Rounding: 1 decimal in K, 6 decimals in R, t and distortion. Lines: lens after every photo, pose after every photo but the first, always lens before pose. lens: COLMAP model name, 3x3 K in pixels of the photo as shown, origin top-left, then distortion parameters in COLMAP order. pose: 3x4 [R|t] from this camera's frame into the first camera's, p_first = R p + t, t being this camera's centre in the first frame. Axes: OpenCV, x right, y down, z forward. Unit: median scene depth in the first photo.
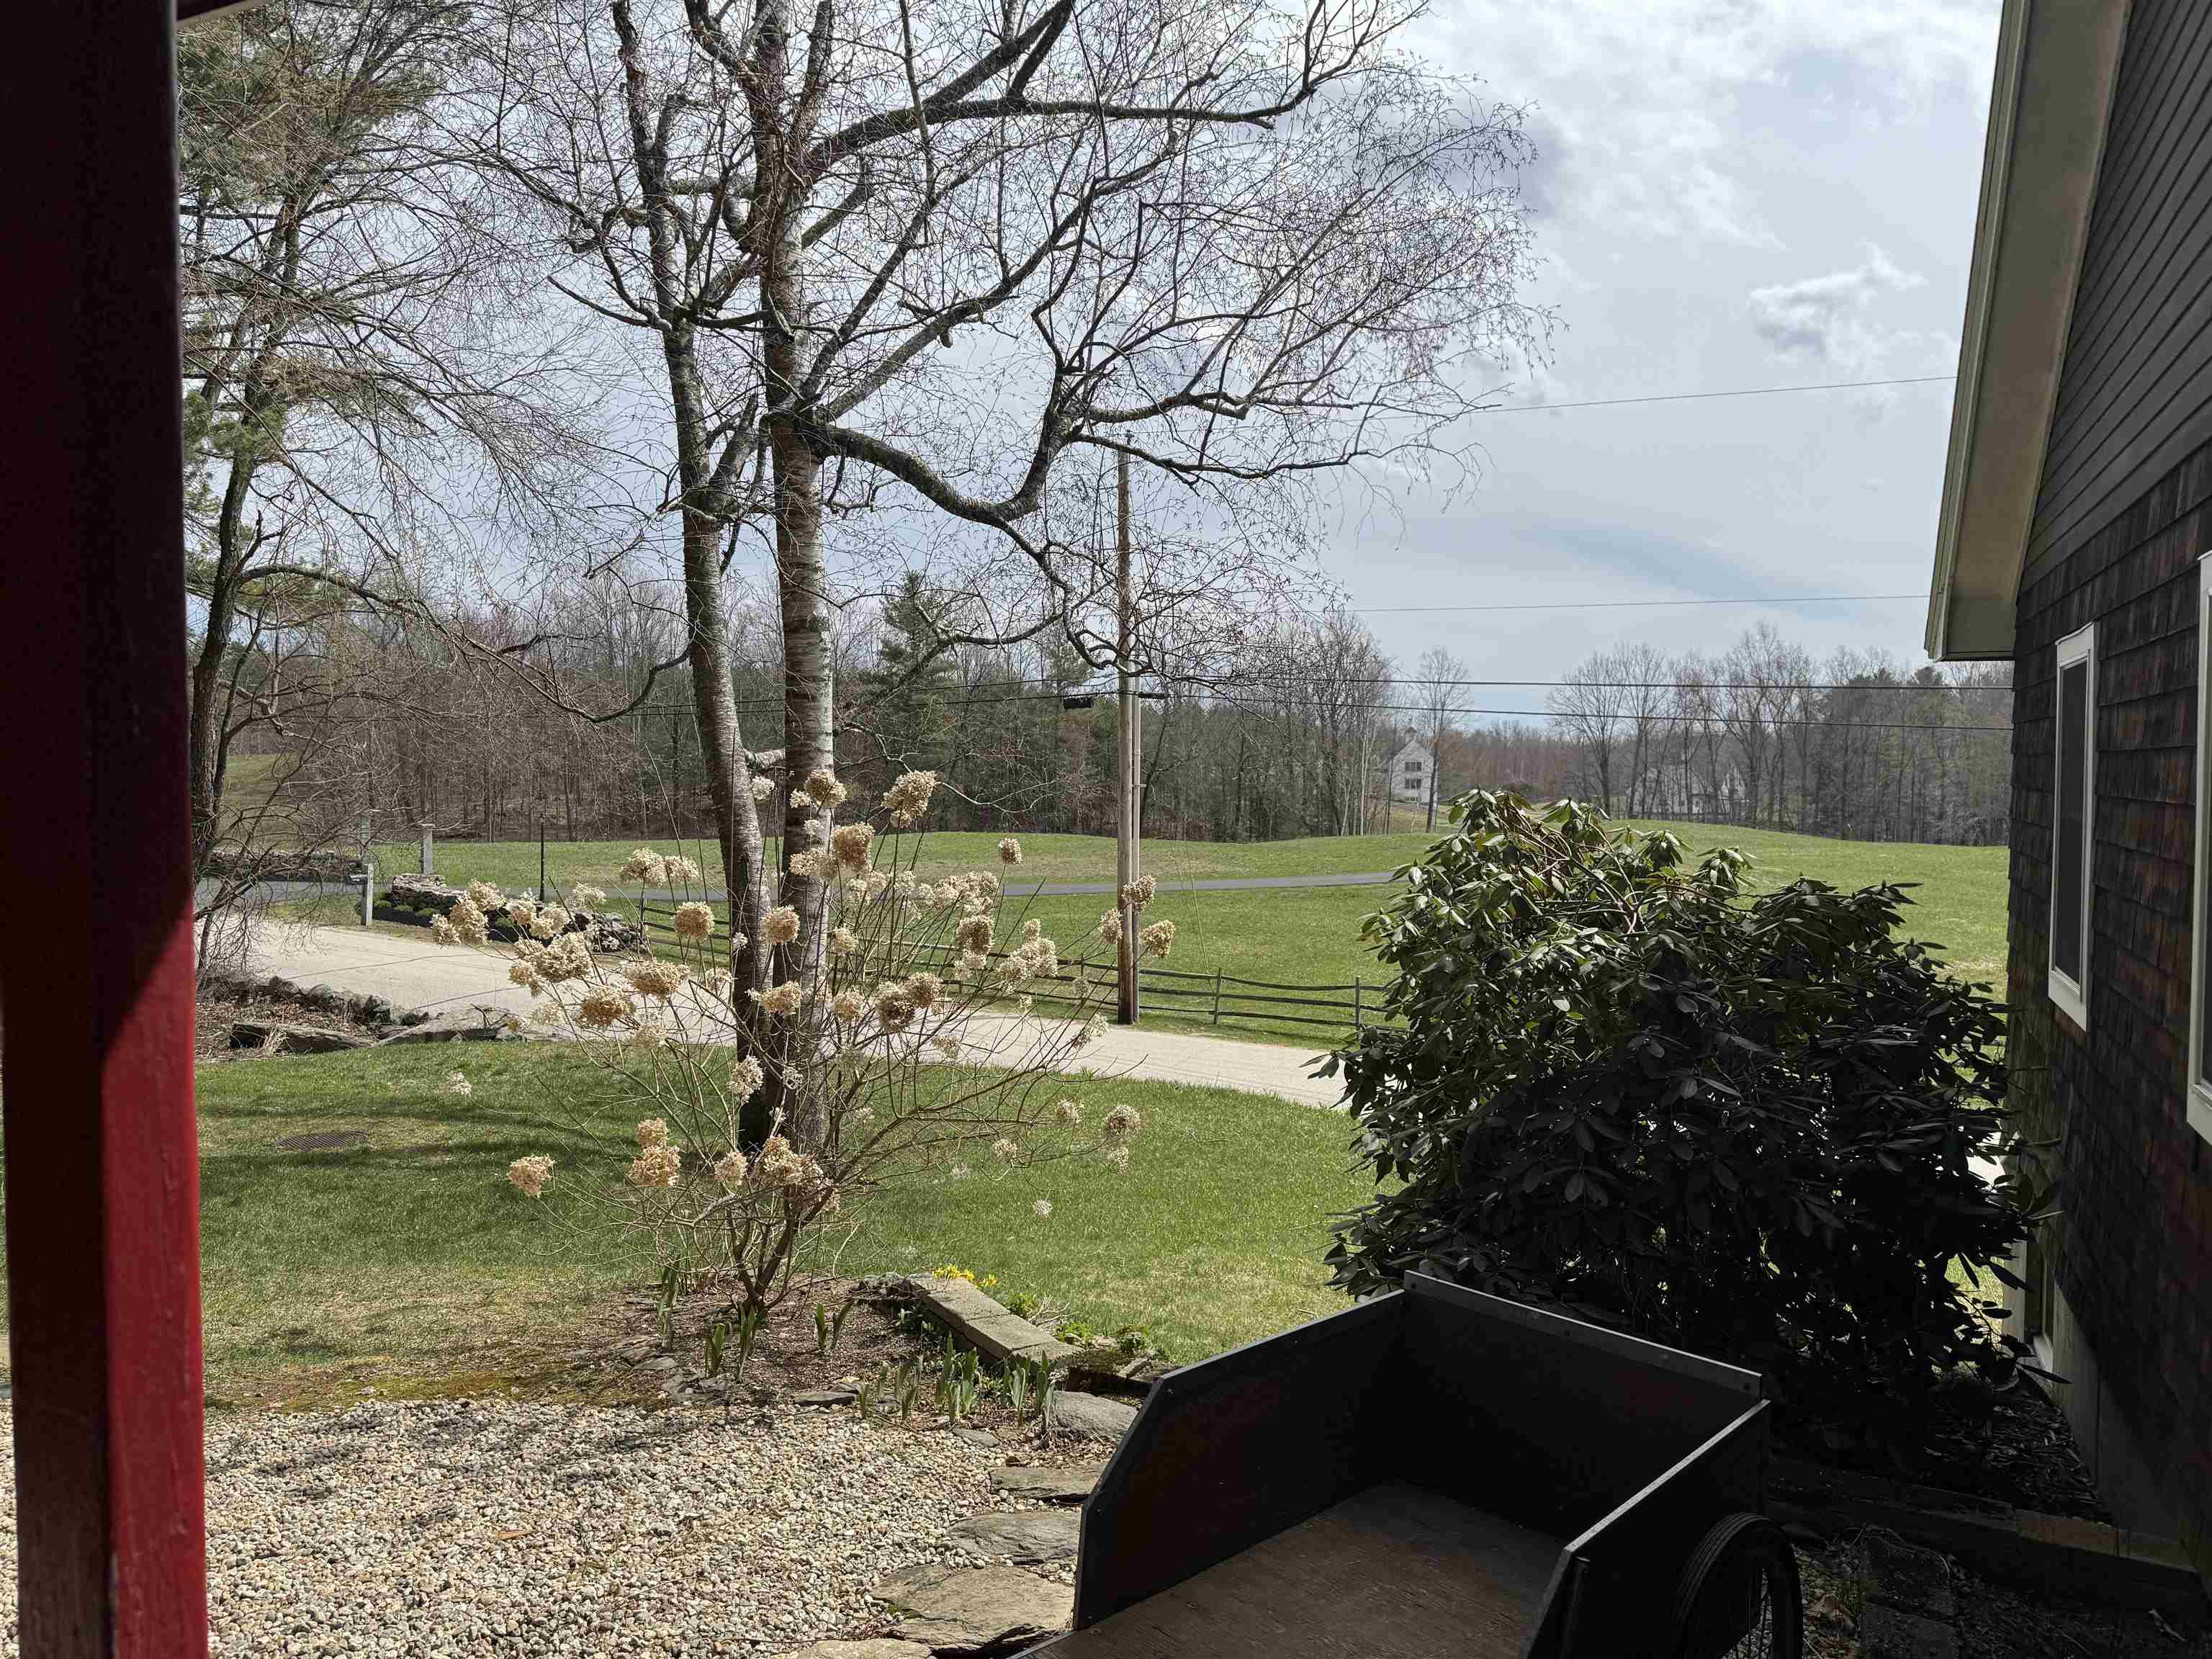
lens RADIAL K [[1533.9, 0, 1073.5], [0, 1533.9, 825.1], [0, 0, 1]] dist [0.148076, -0.319242]
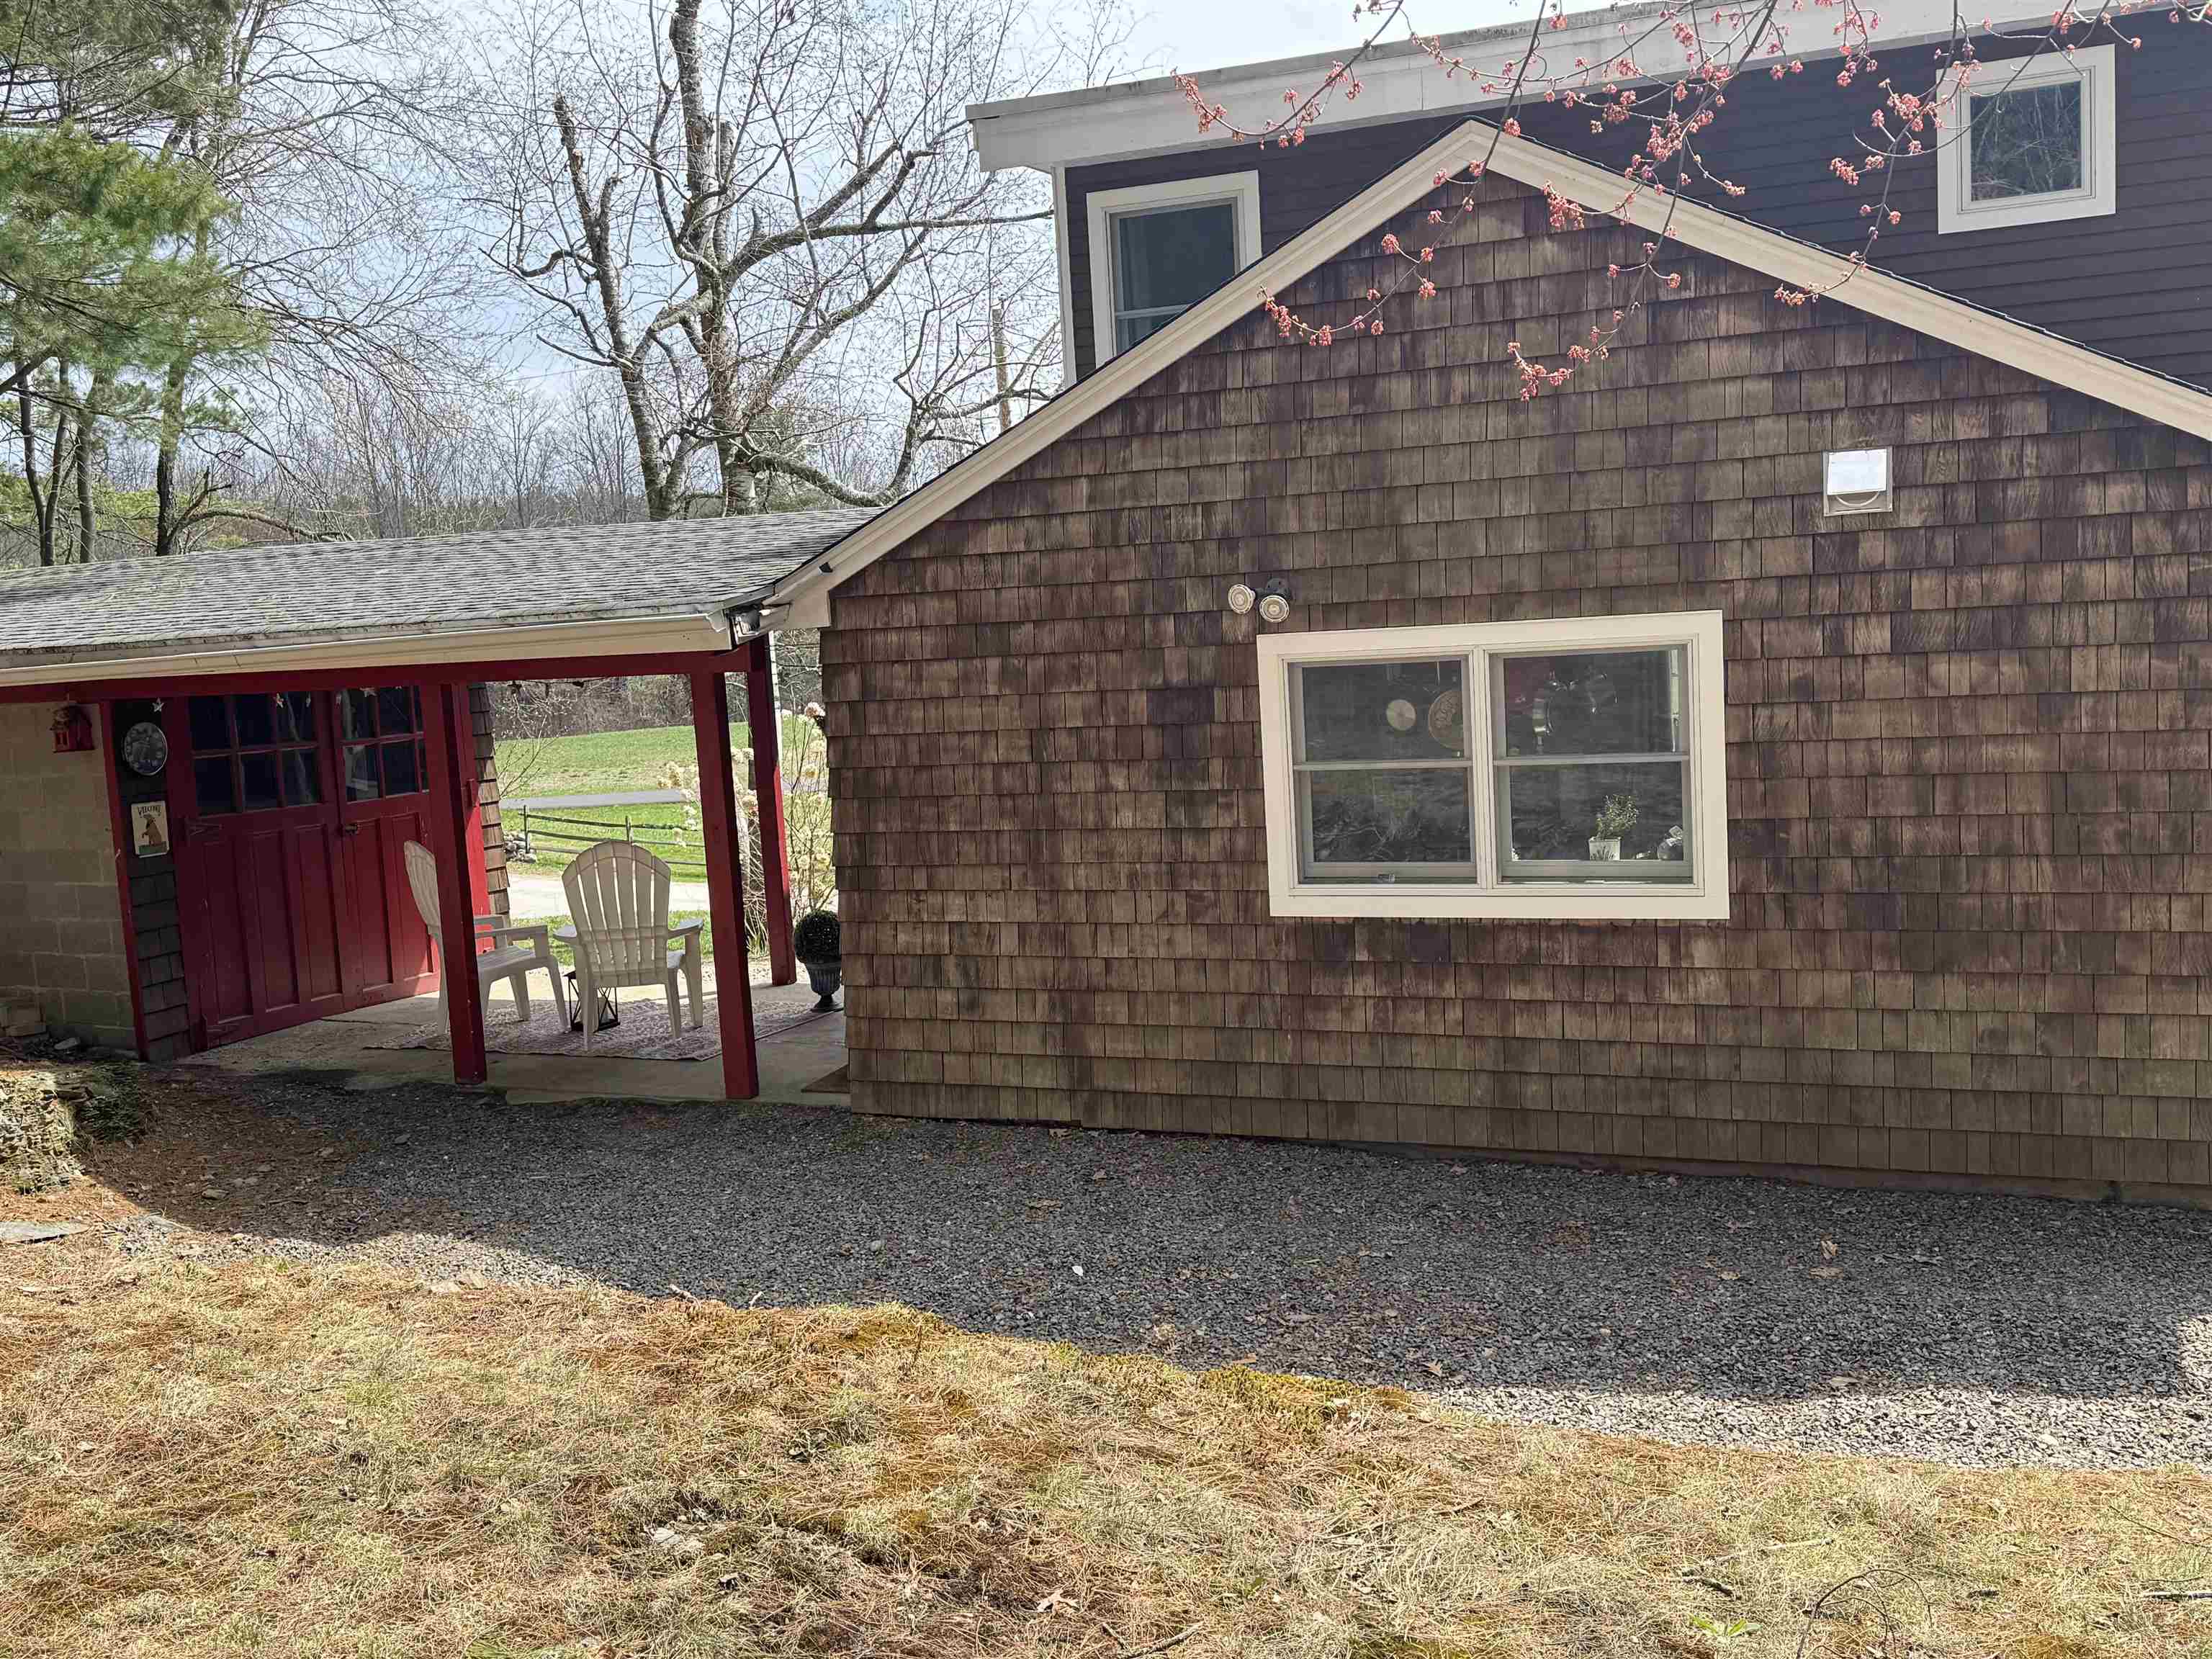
lens RADIAL K [[2140.6, 0, 1106.0], [0, 2140.6, 829.5], [0, 0, 1]] dist [0.111299, -0.006941]
pose [[0.997024, -0.064728, 0.041886, 0.054063], [0.061758, 0.995724, 0.068696, -0.019142], [-0.046153, -0.065905, 0.996758, -0.947785]]
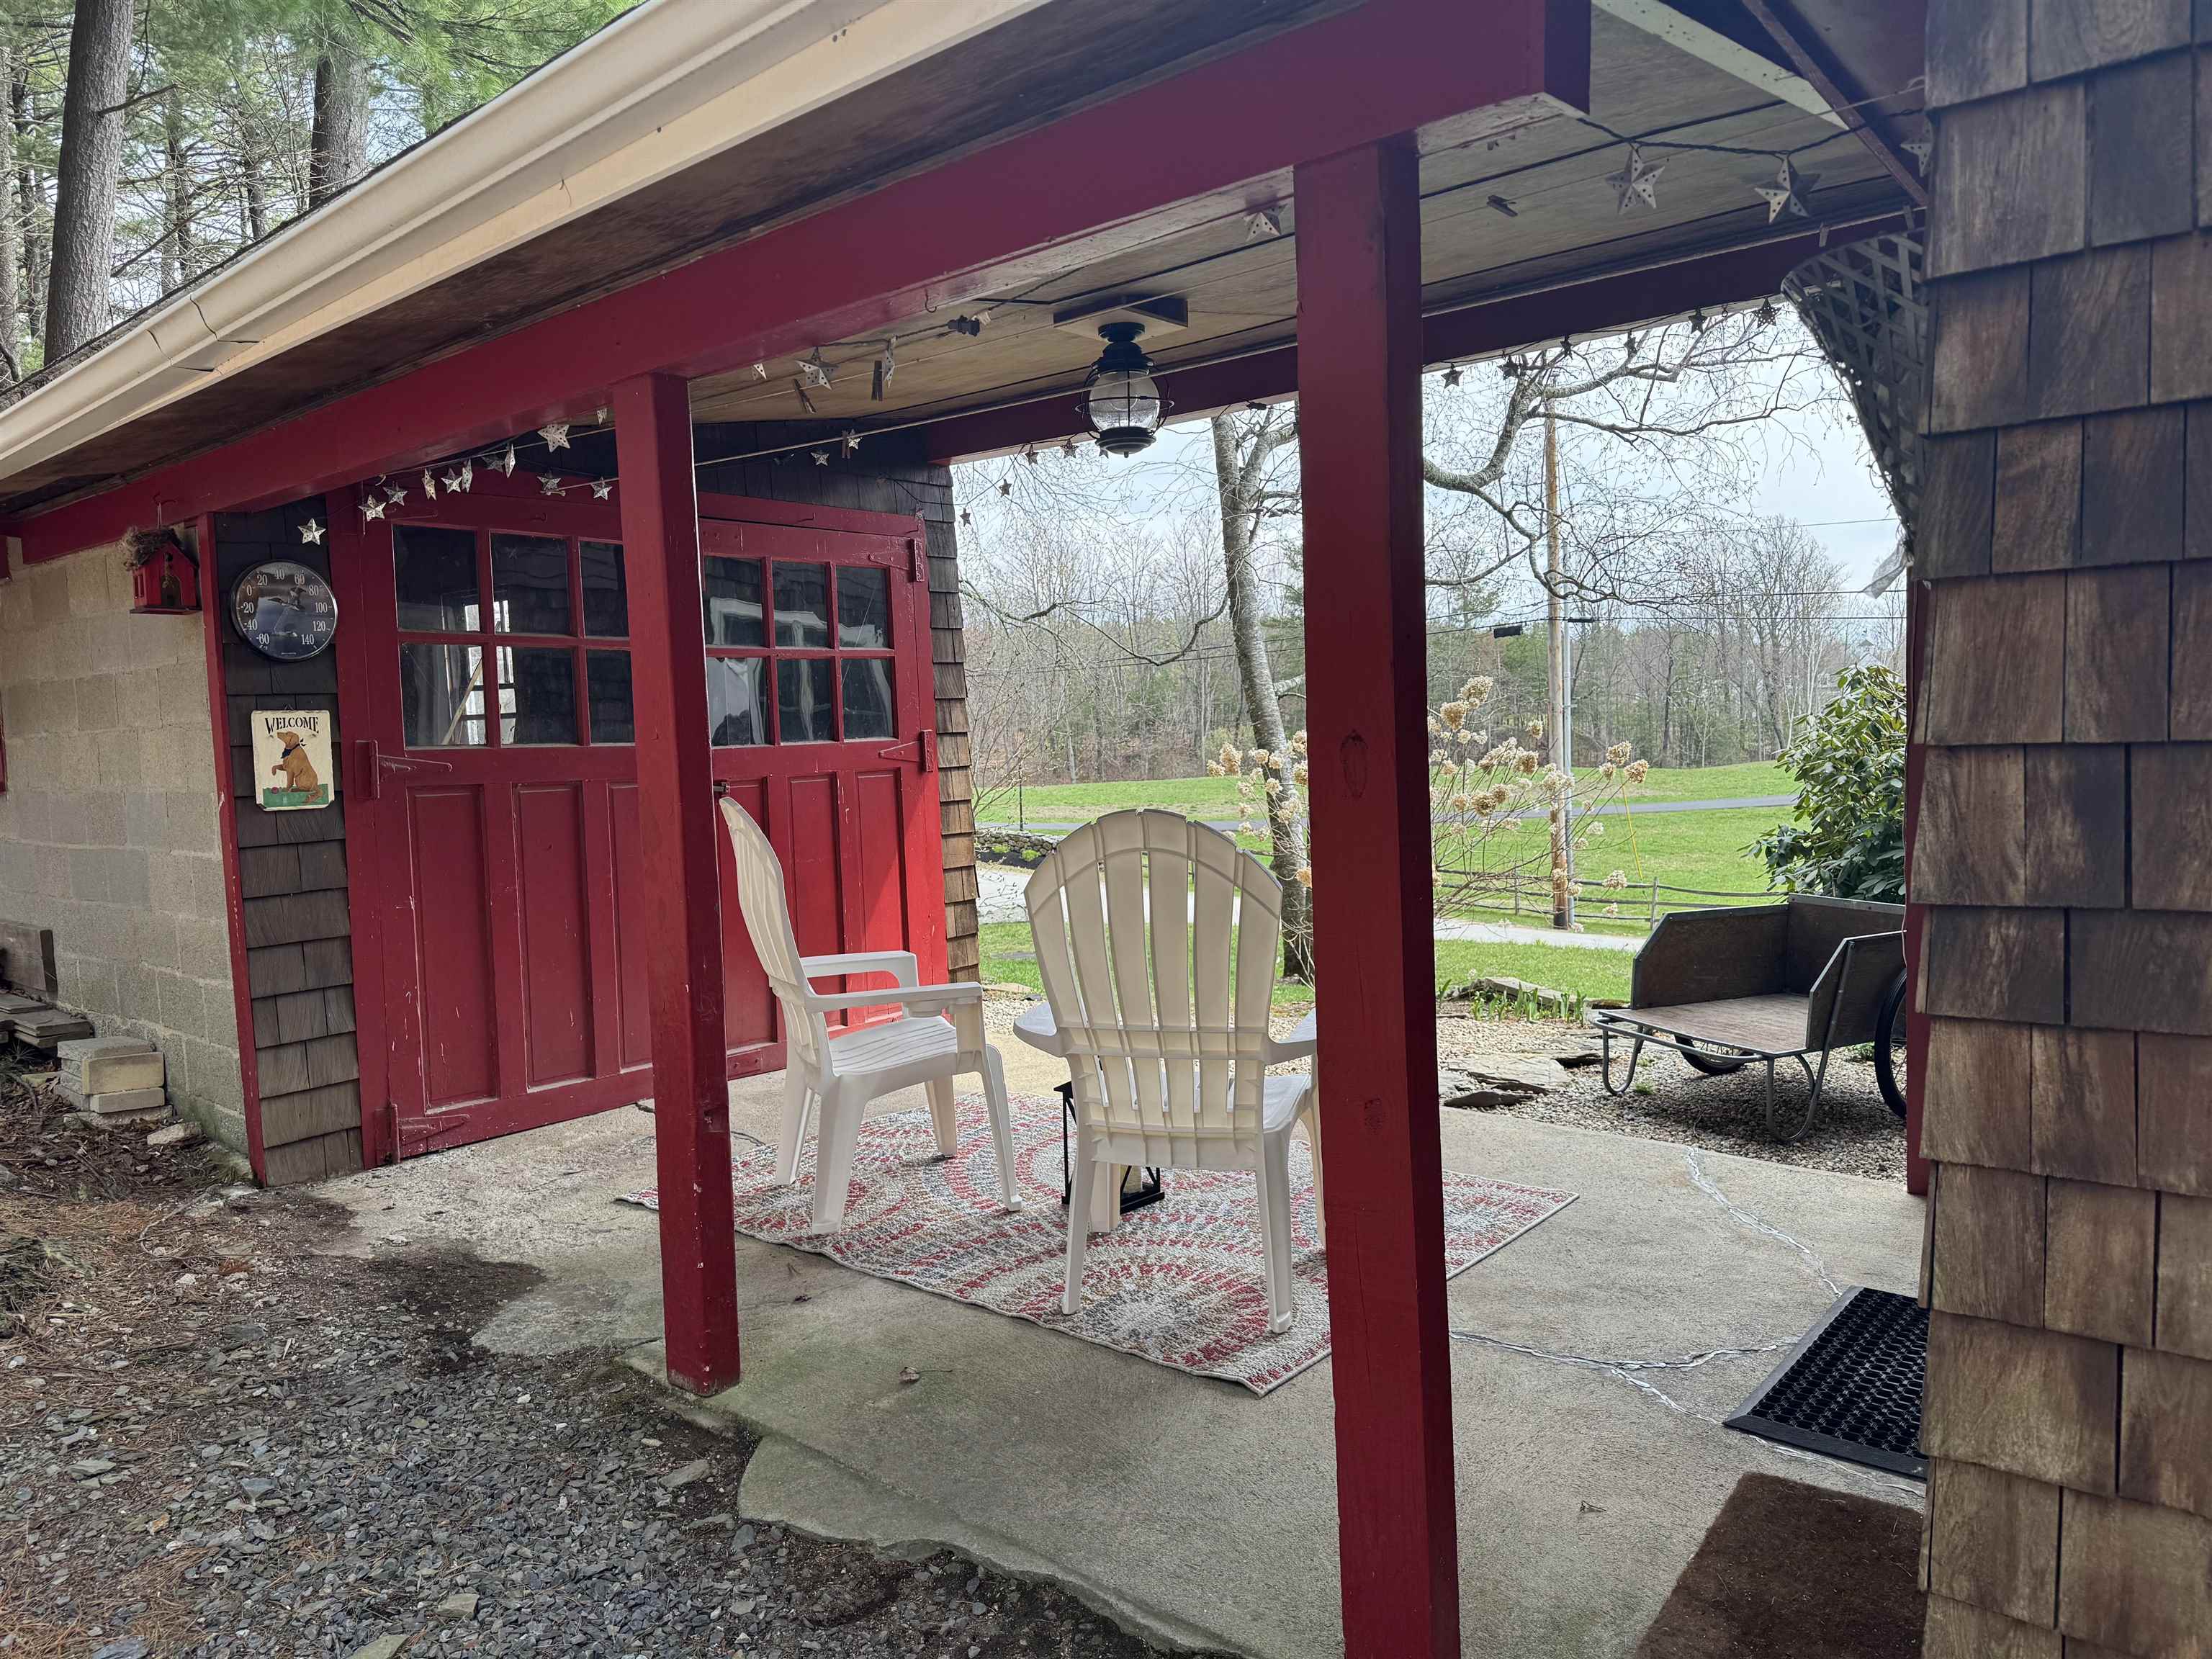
lens RADIAL K [[1533.9, 0, 1073.5], [0, 1533.9, 825.1], [0, 0, 1]] dist [0.148076, -0.319242]
pose [[0.966658, -0.023713, -0.254969, -0.043565], [0.032805, 0.998966, 0.031464, 0.028423], [0.253960, -0.038779, 0.966437, -0.316618]]
